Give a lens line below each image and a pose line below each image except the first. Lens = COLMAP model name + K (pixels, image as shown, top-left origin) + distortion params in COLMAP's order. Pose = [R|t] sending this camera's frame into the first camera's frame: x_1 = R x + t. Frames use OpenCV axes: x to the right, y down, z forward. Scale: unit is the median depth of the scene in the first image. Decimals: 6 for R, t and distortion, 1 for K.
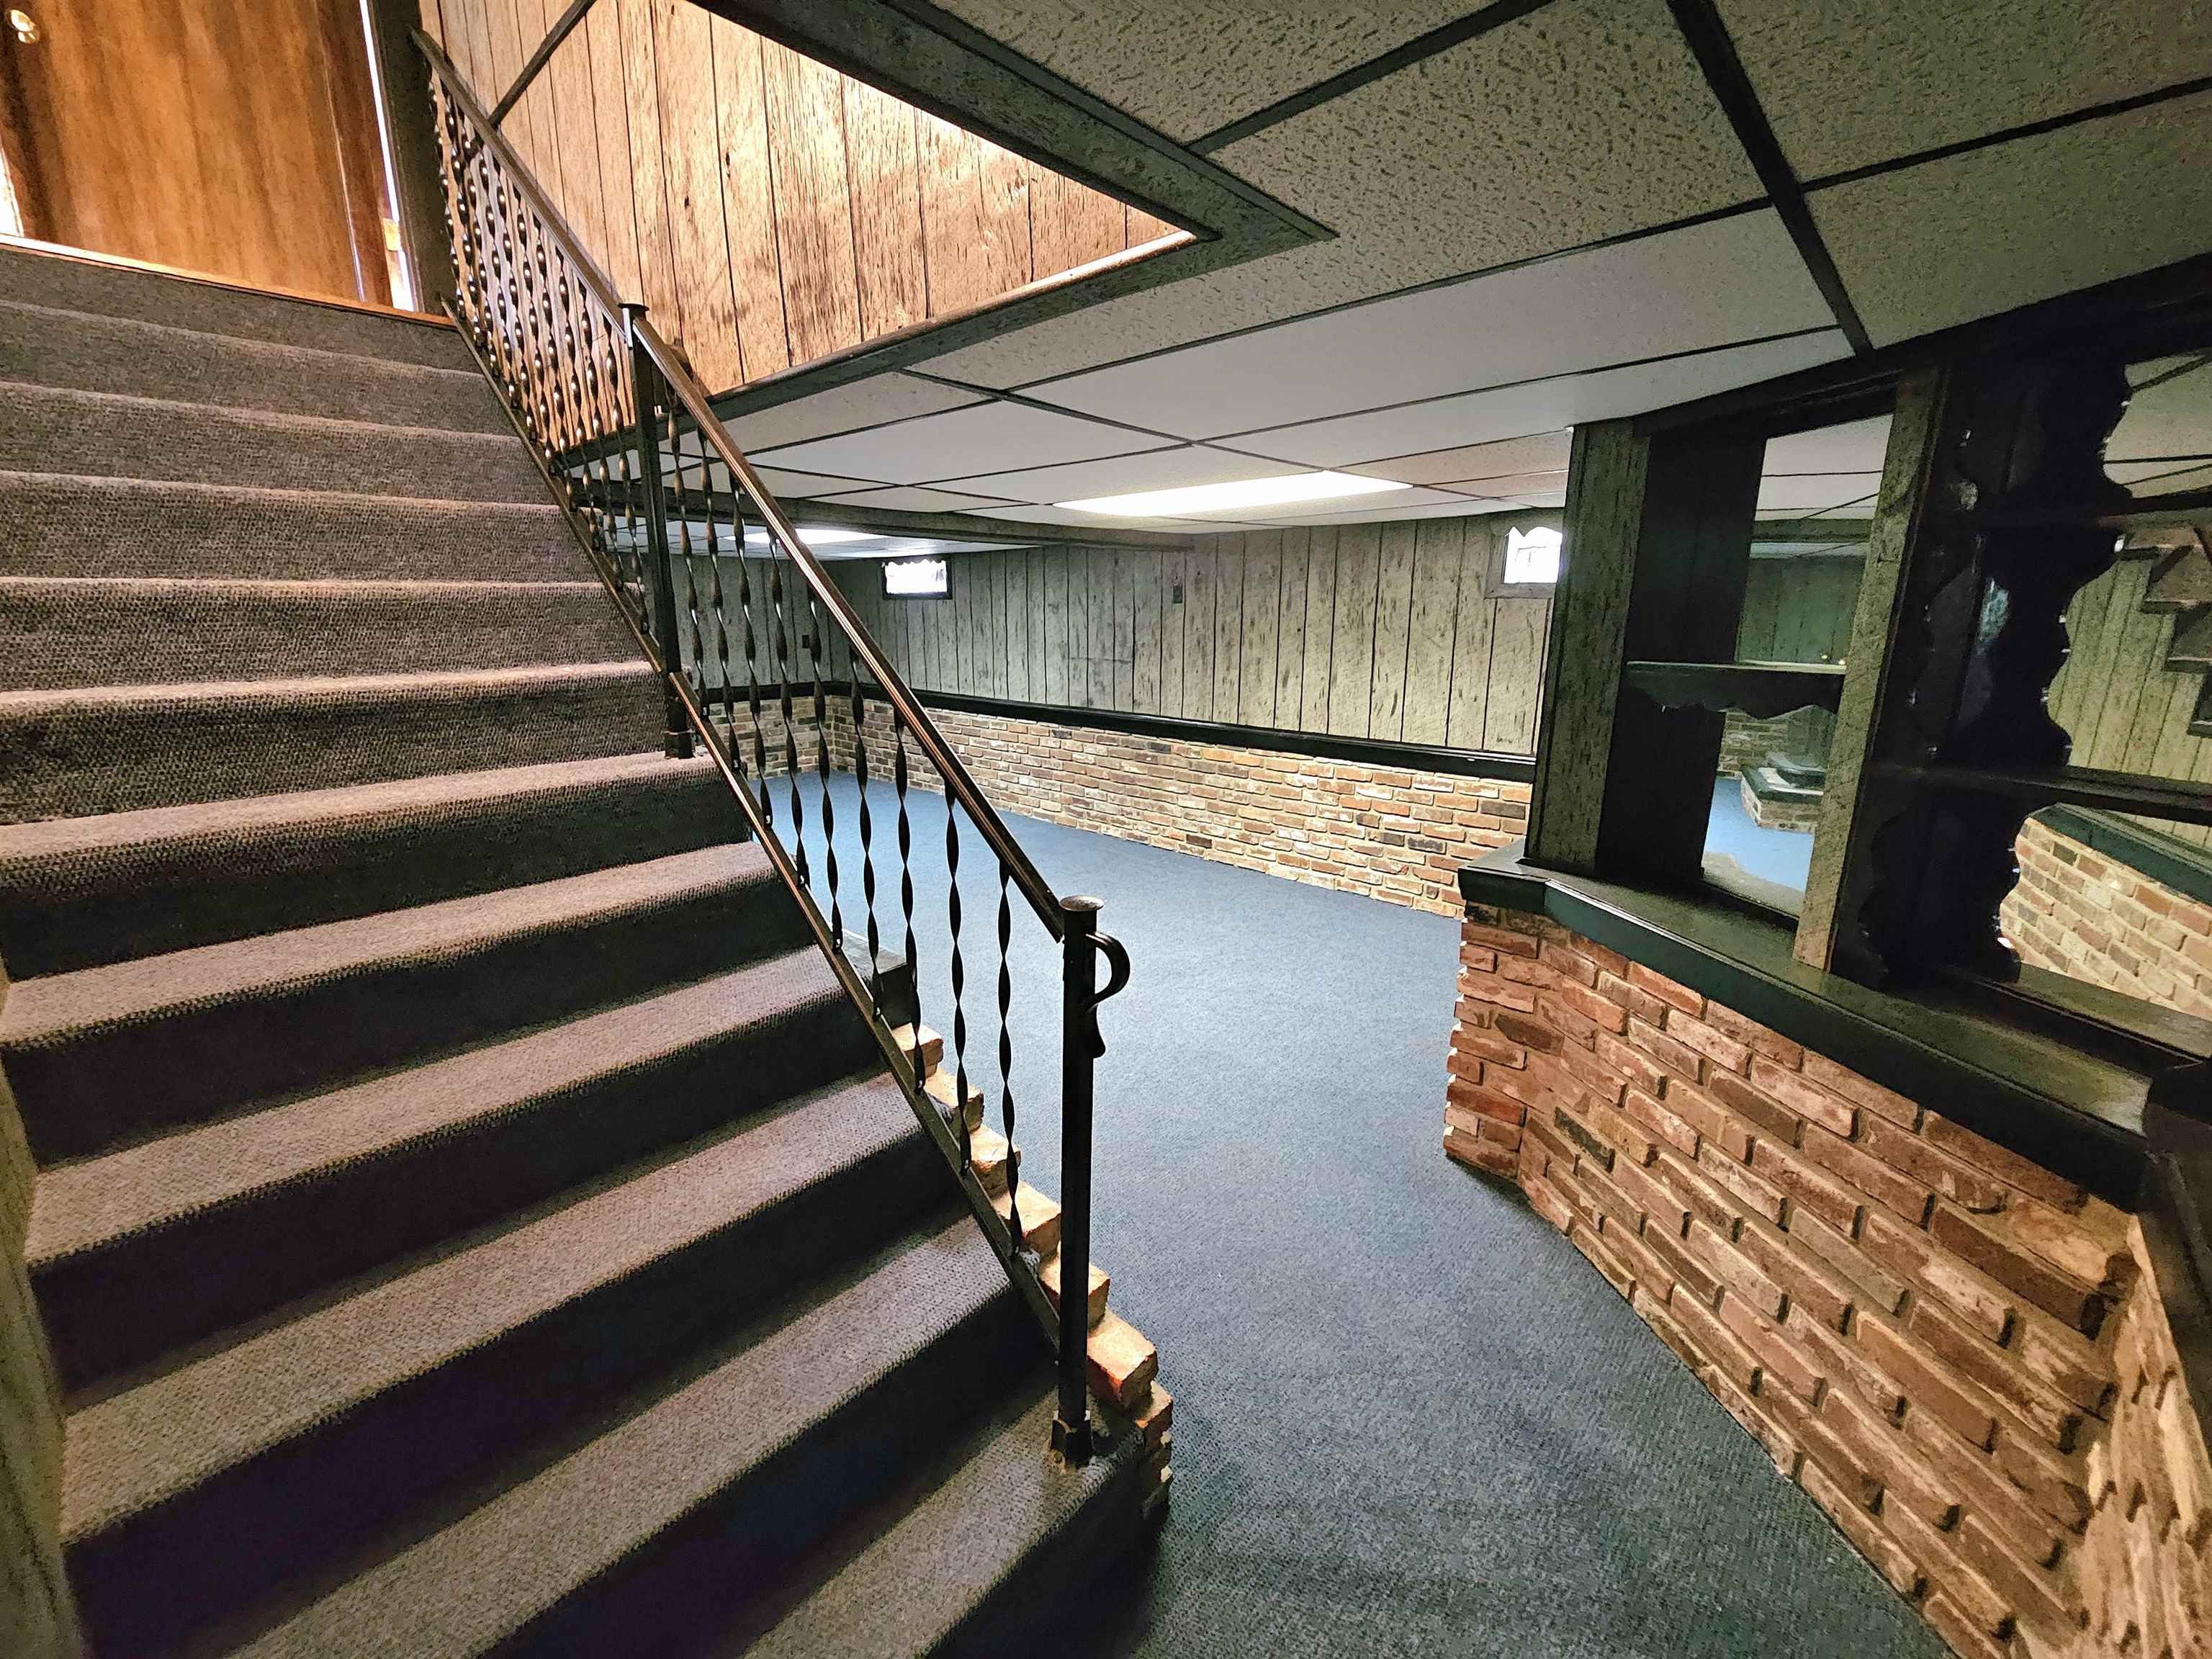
lens RADIAL K [[906.3, 0, 1108.9], [0, 906.3, 817.2], [0, 0, 1]] dist [0.000642, -0.000878]
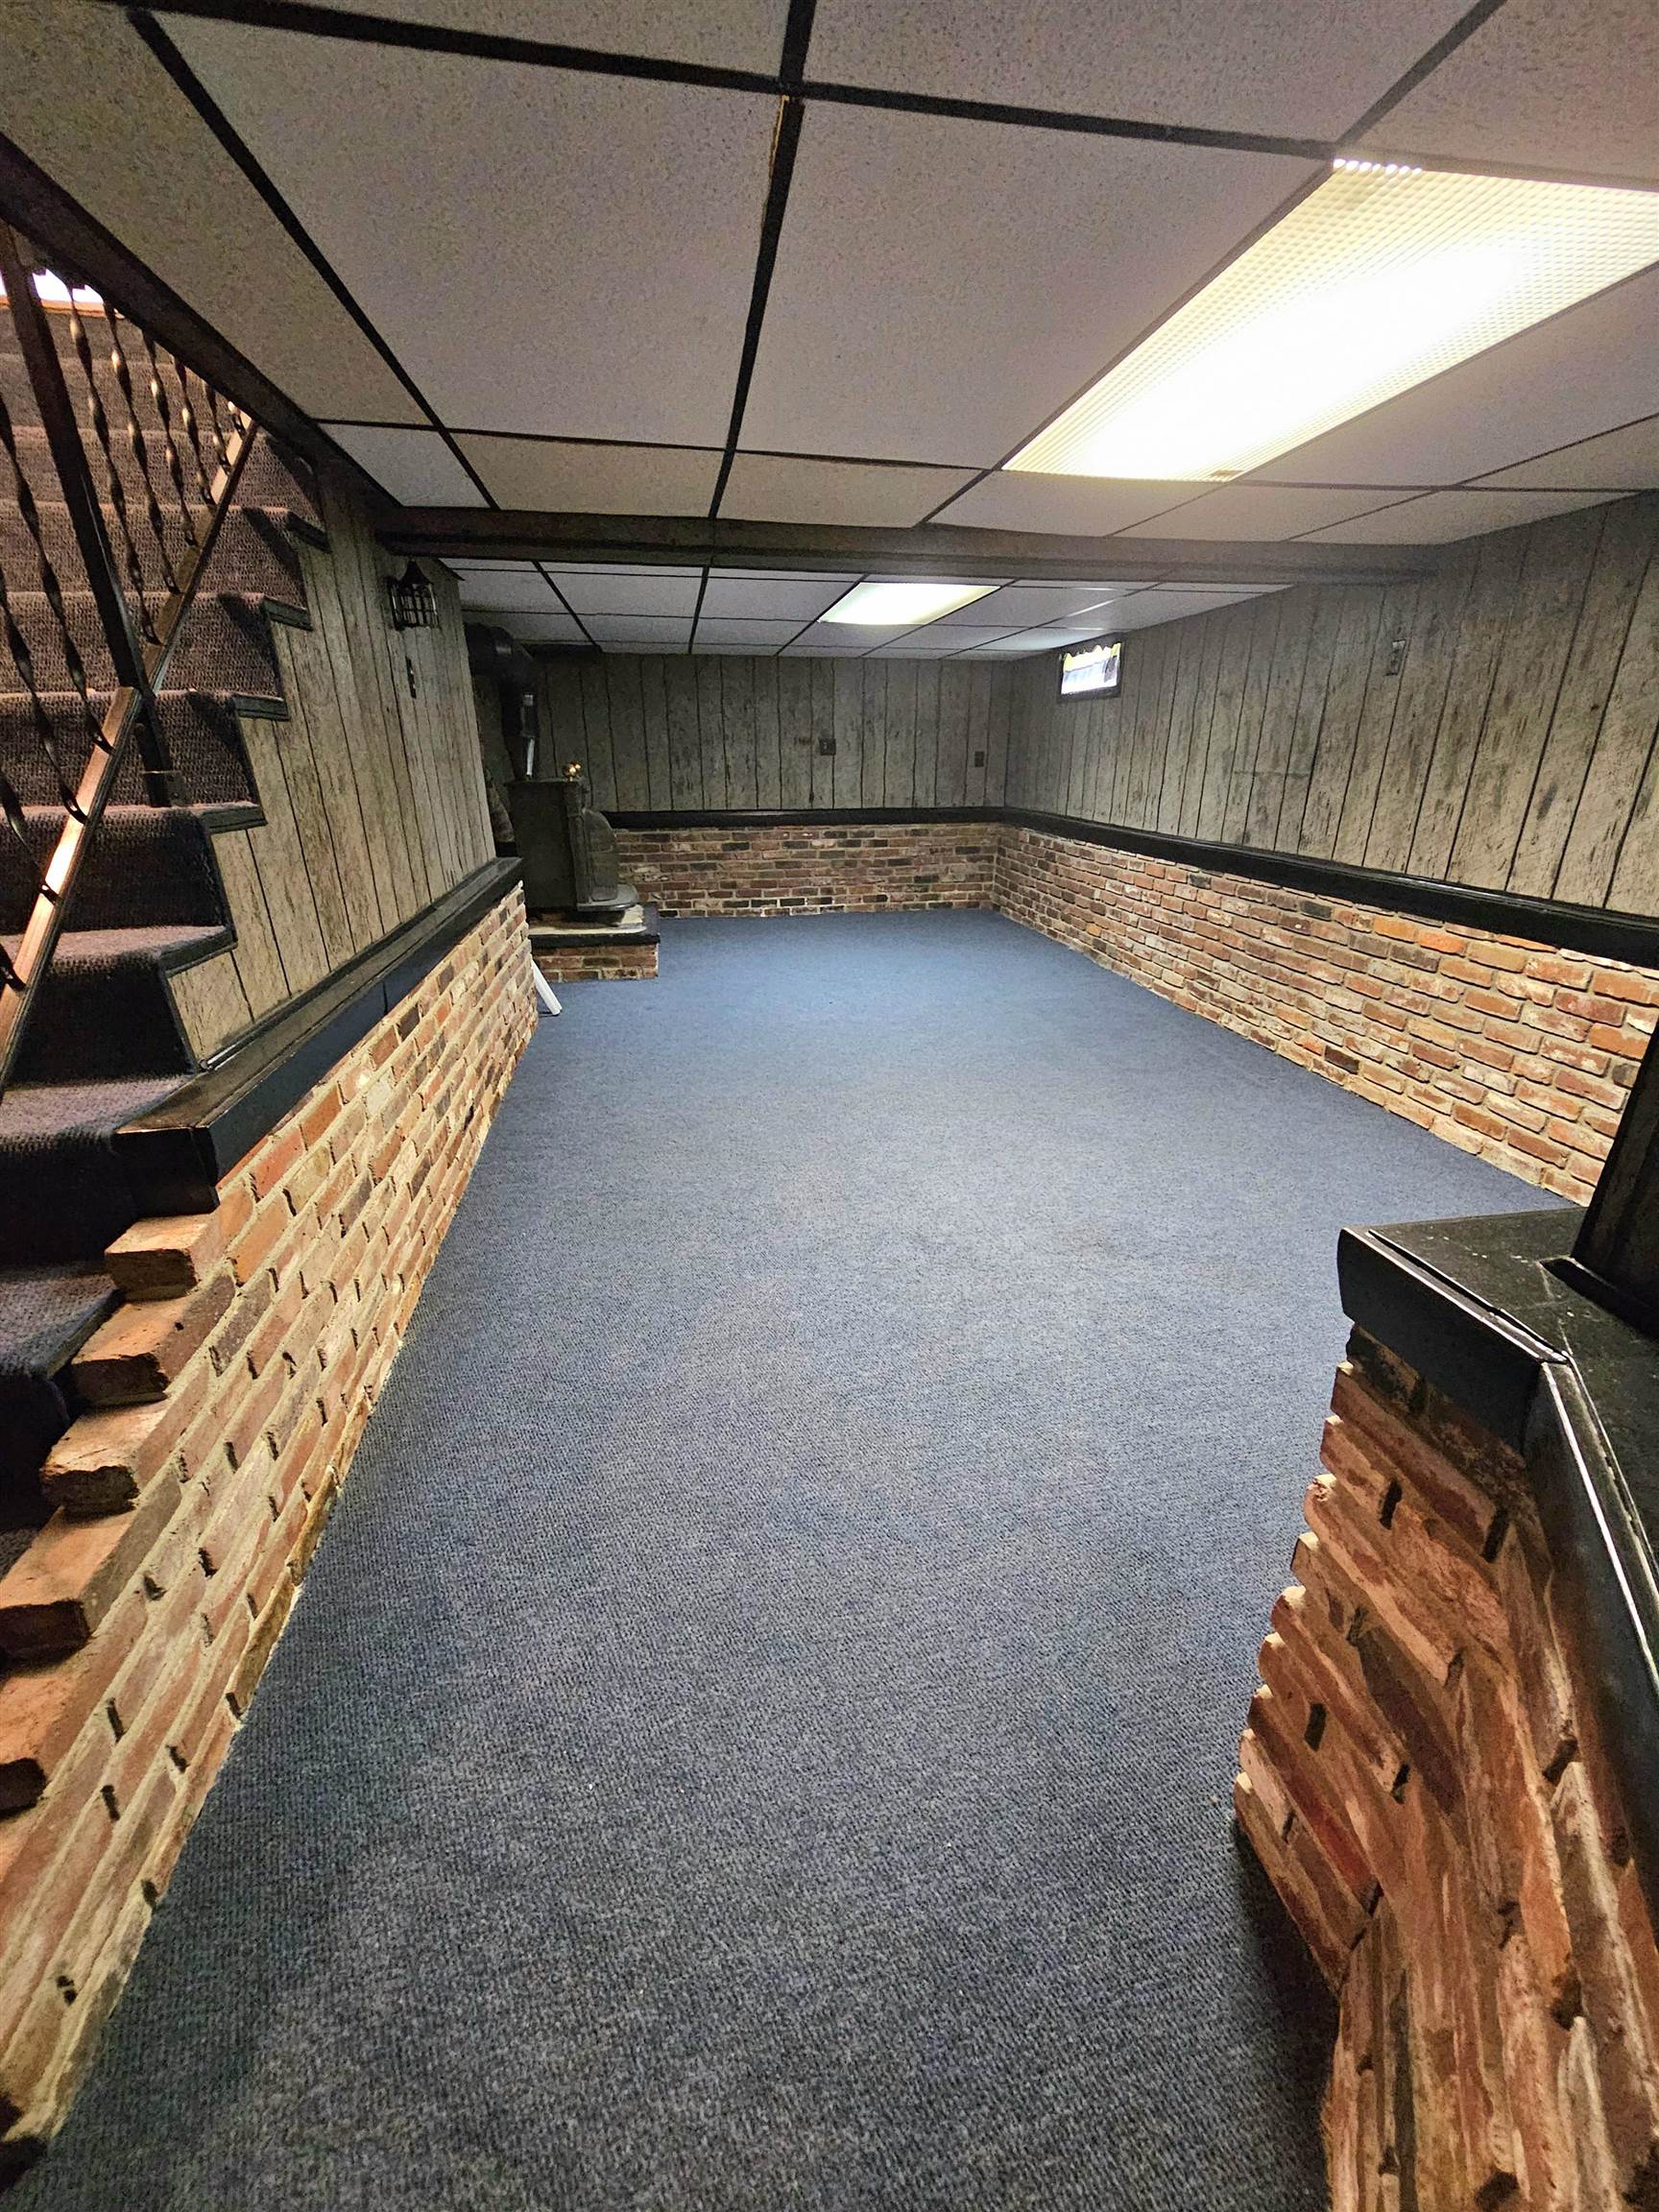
lens RADIAL K [[906.3, 0, 835.9], [0, 906.3, 1111.3], [0, 0, 1]] dist [0.000642, -0.000878]
pose [[0.801599, 0.220669, -0.555648, 0.188659], [-0.134013, 0.972061, 0.192711, -0.015708], [0.582649, -0.080013, 0.808776, 0.266471]]
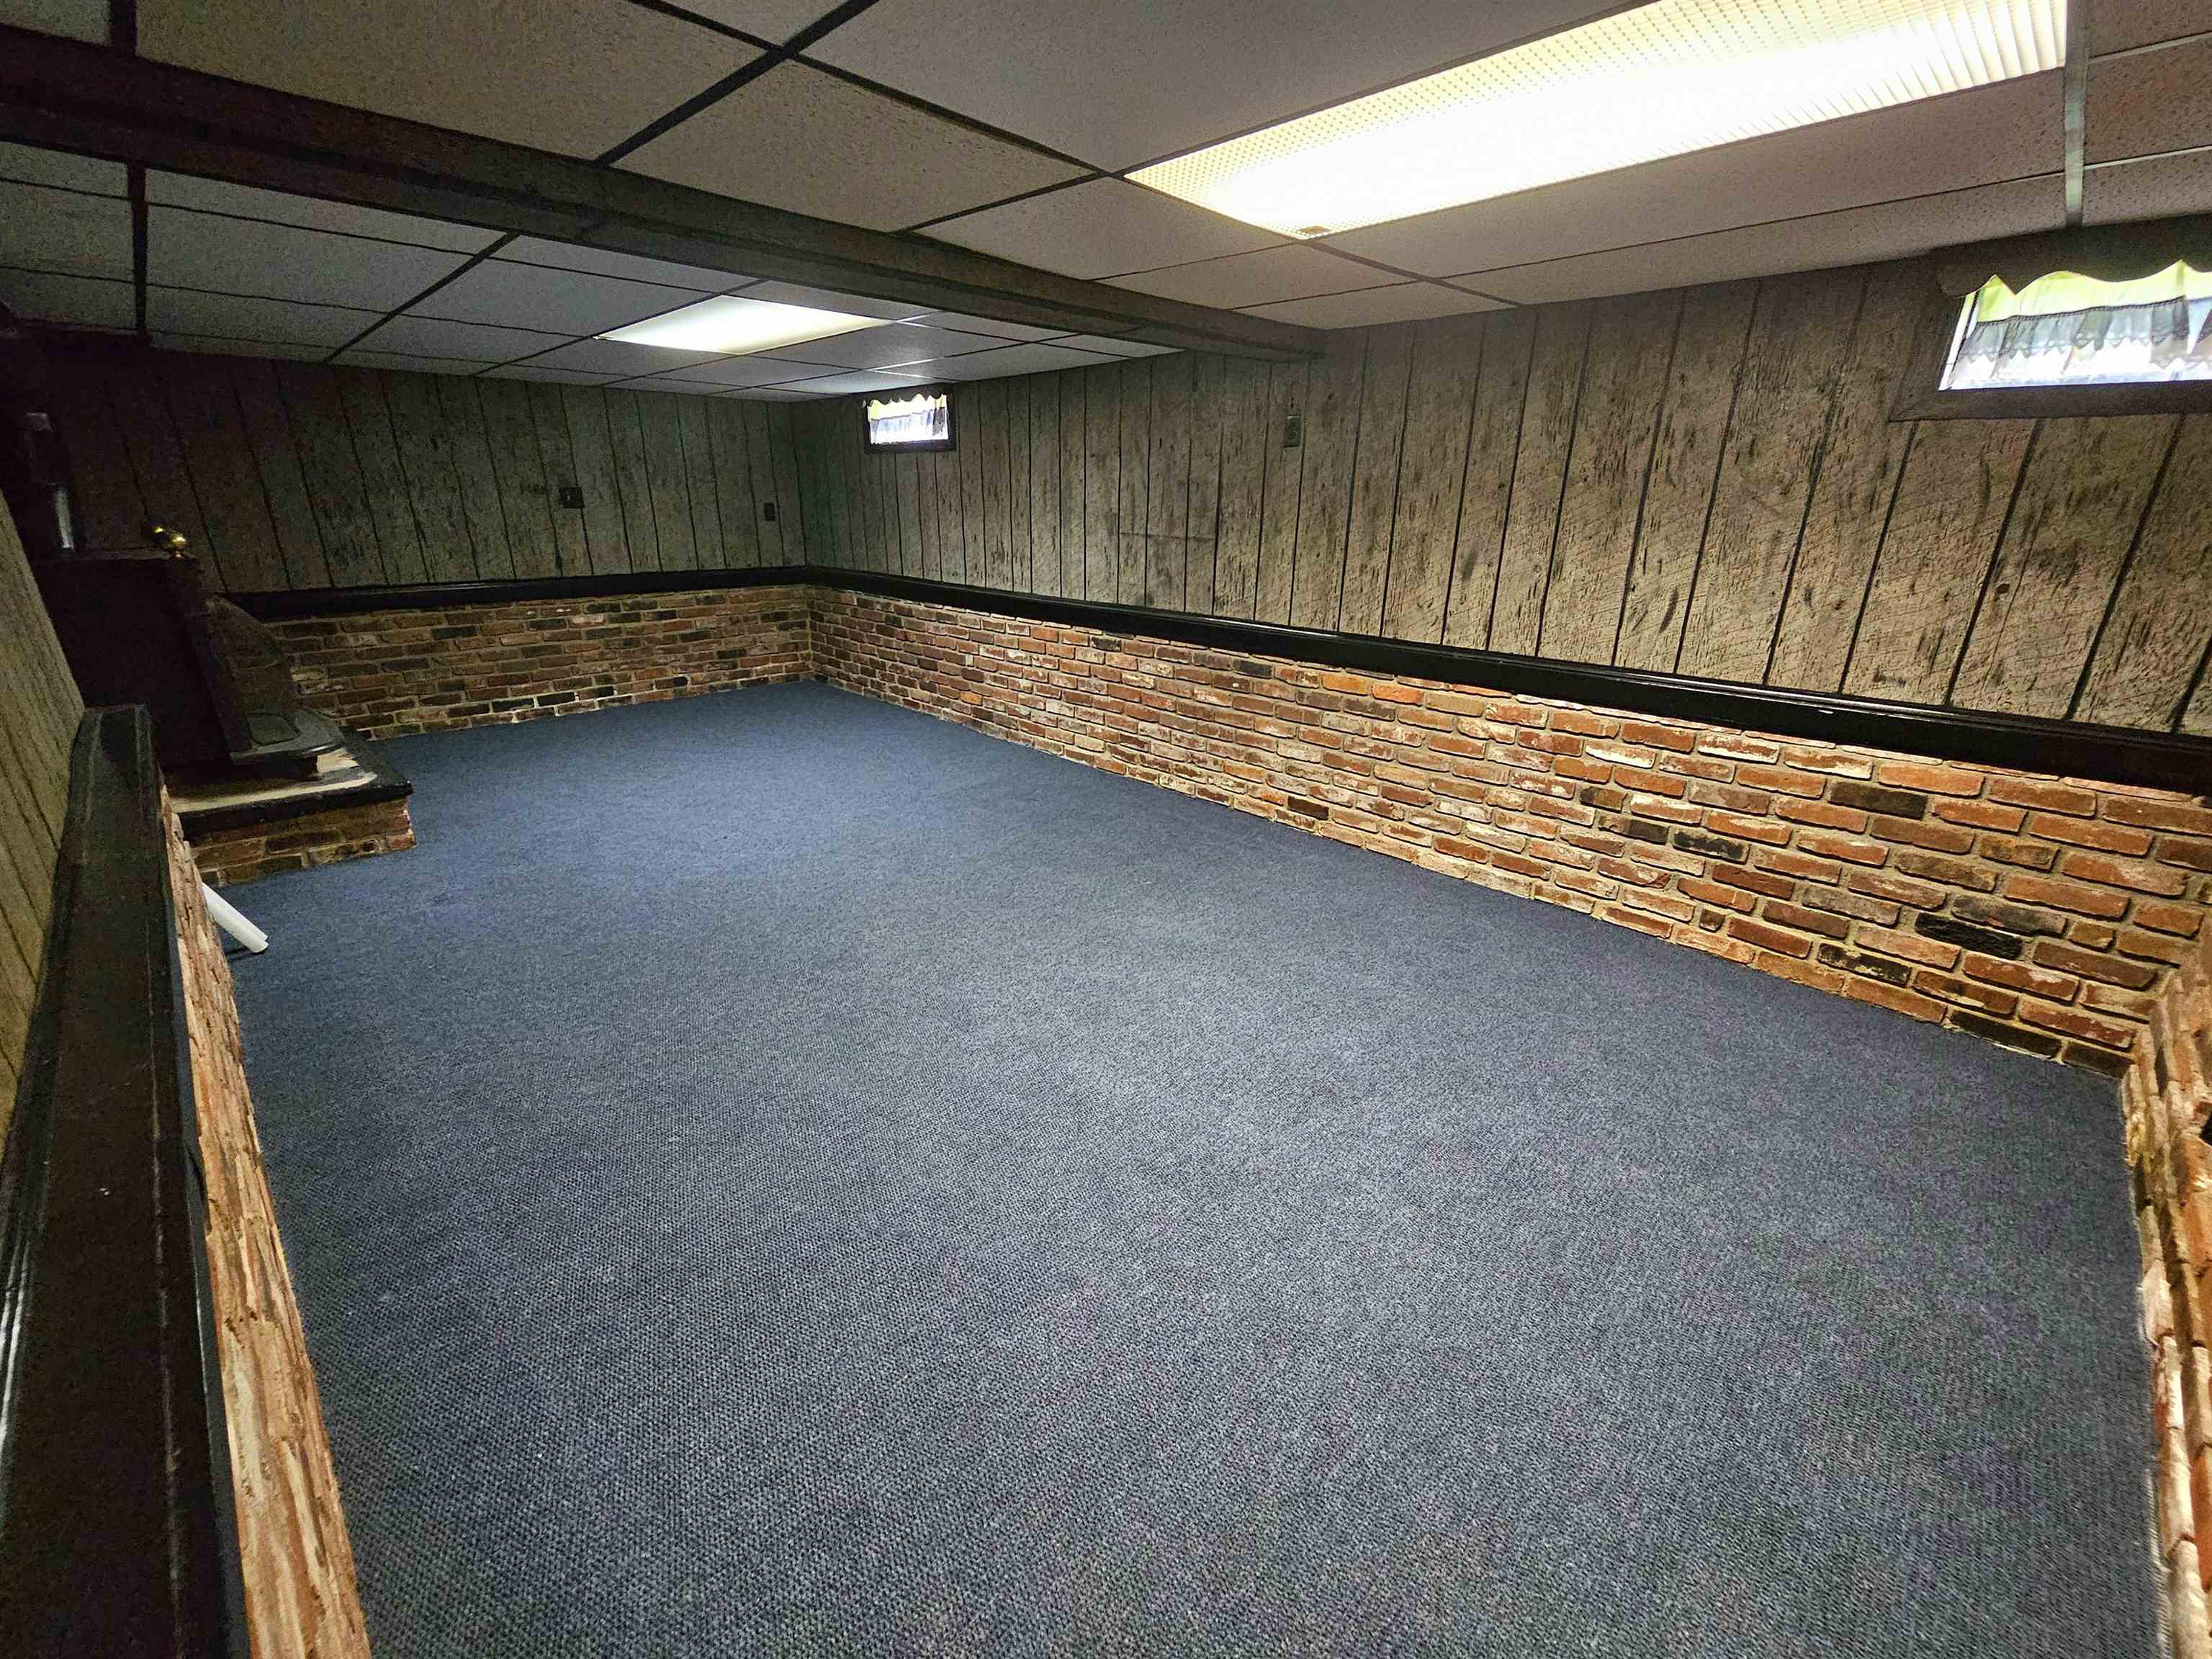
lens RADIAL K [[906.3, 0, 1109.3], [0, 906.3, 819.9], [0, 0, 1]] dist [0.000642, -0.000878]
pose [[0.999579, 0.019752, -0.021260, -0.038407], [-0.017164, 0.993137, 0.115689, -0.043941], [0.023399, -0.115275, 0.993058, 0.329517]]
